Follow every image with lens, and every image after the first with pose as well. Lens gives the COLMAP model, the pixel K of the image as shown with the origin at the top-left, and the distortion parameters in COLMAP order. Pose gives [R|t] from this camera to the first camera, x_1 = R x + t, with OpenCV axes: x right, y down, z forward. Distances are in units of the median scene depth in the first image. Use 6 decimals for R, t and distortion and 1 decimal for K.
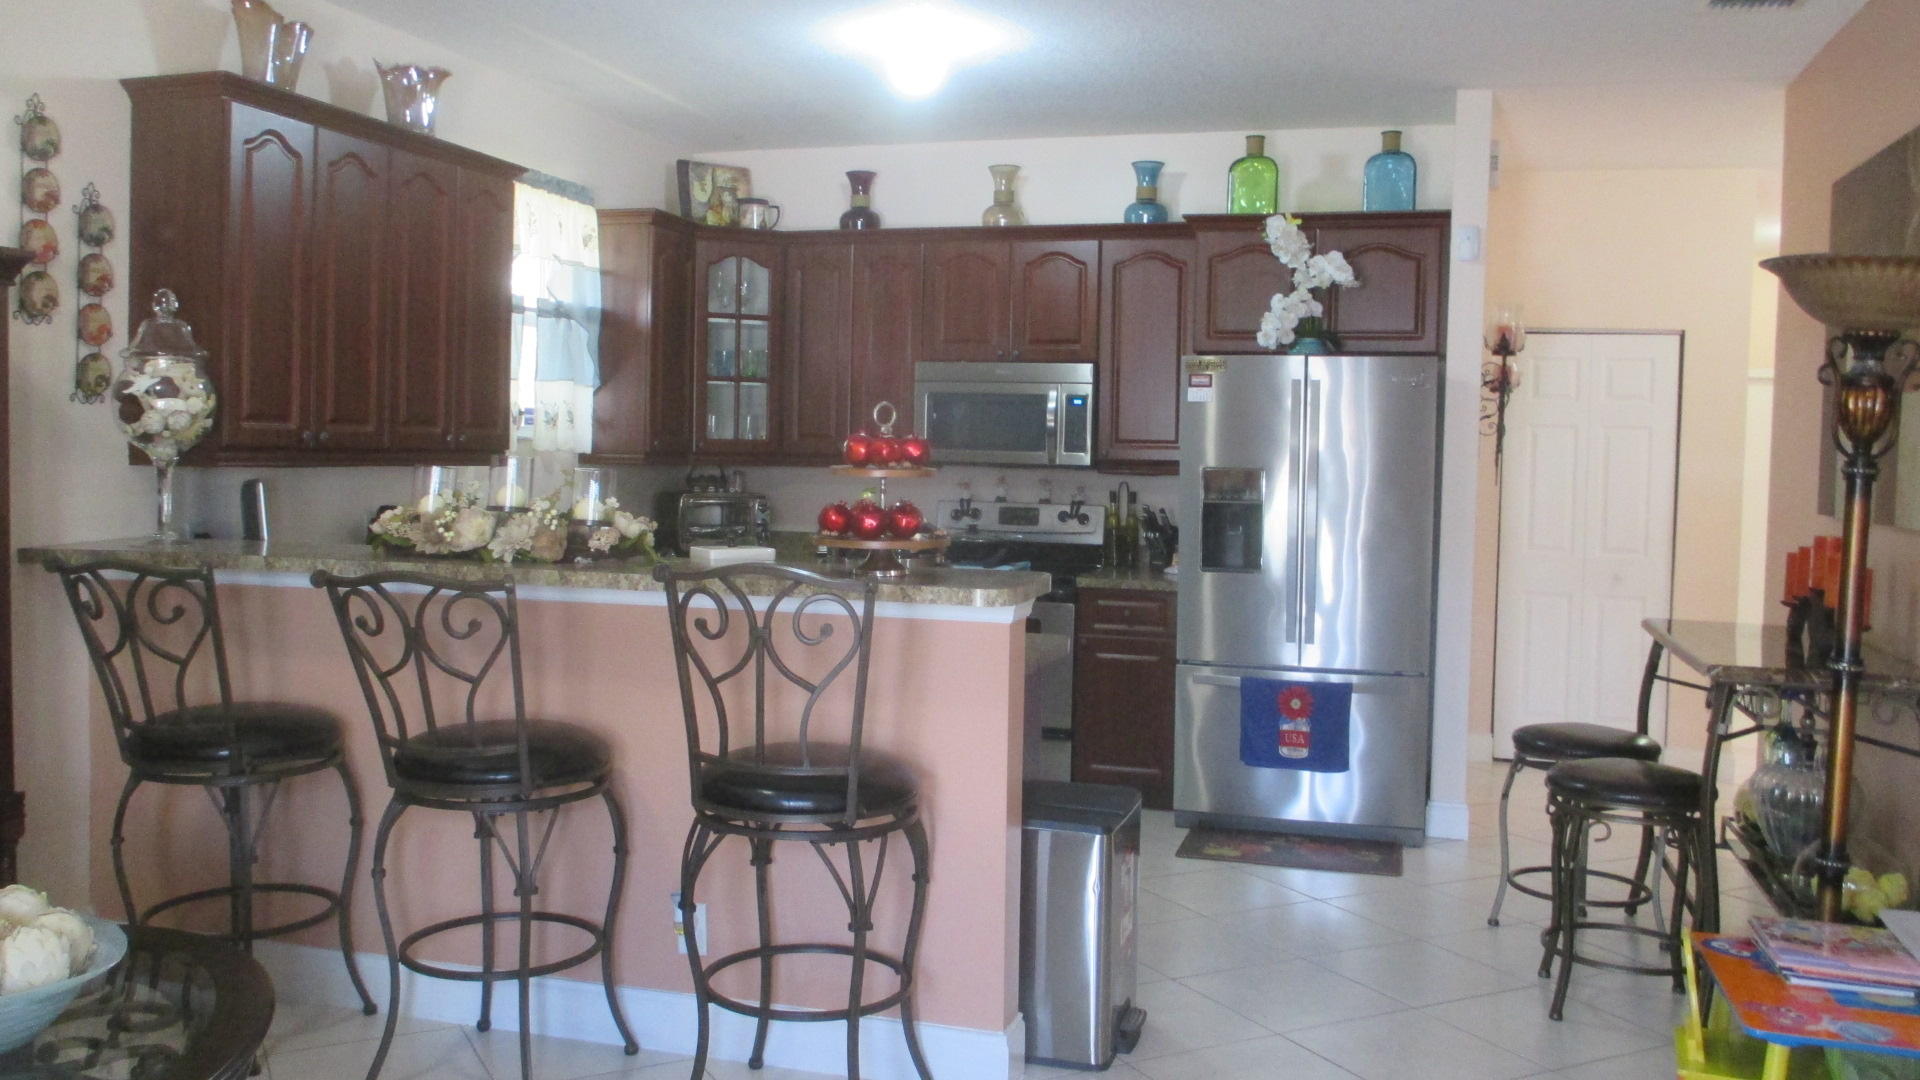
lens RADIAL K [[1598.9, 0, 961.9], [0, 1598.9, 531.8], [0, 0, 1]] dist [-0.054170, 0.007689]
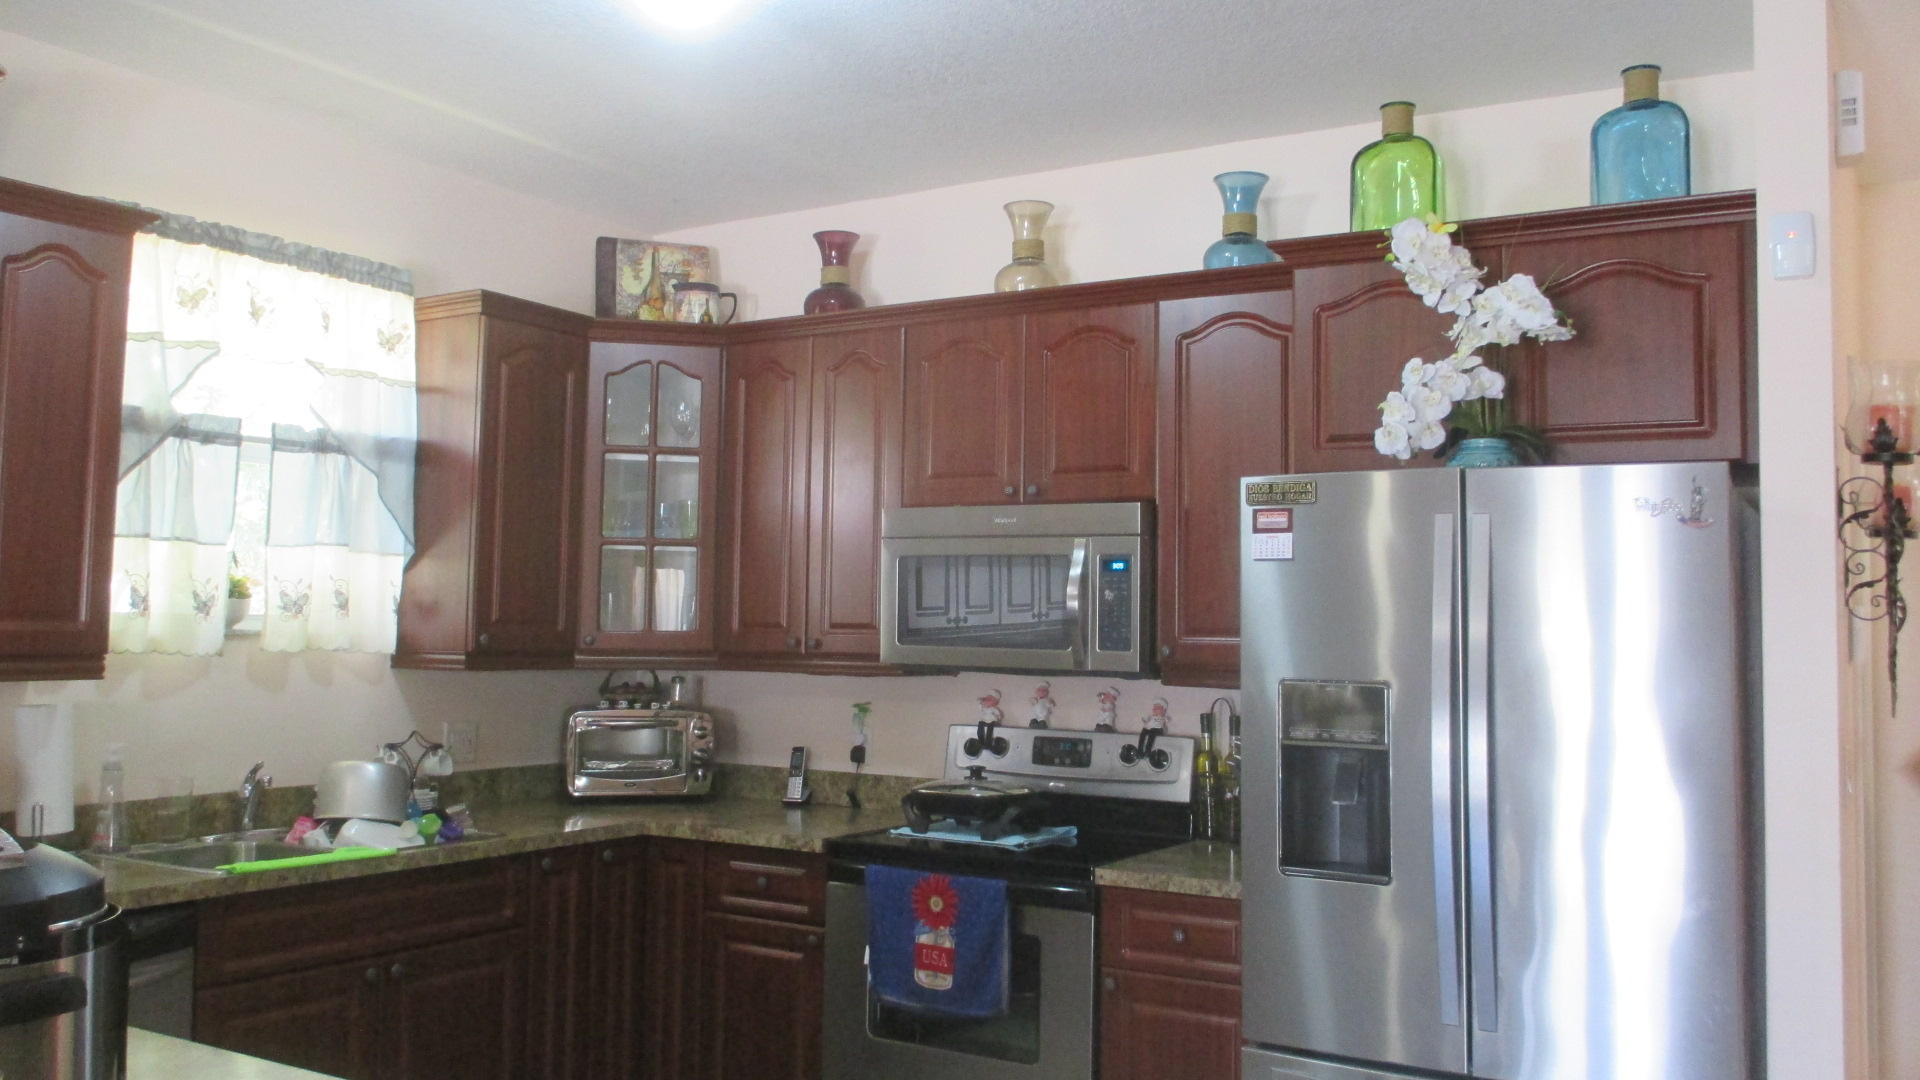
lens RADIAL K [[1598.9, 0, 961.9], [0, 1598.9, 531.8], [0, 0, 1]] dist [-0.054170, 0.007689]
pose [[0.966466, -0.022105, -0.255842, 0.172847], [-0.007462, 0.993450, -0.114022, -0.025800], [0.256687, 0.112108, 0.959971, 0.413759]]
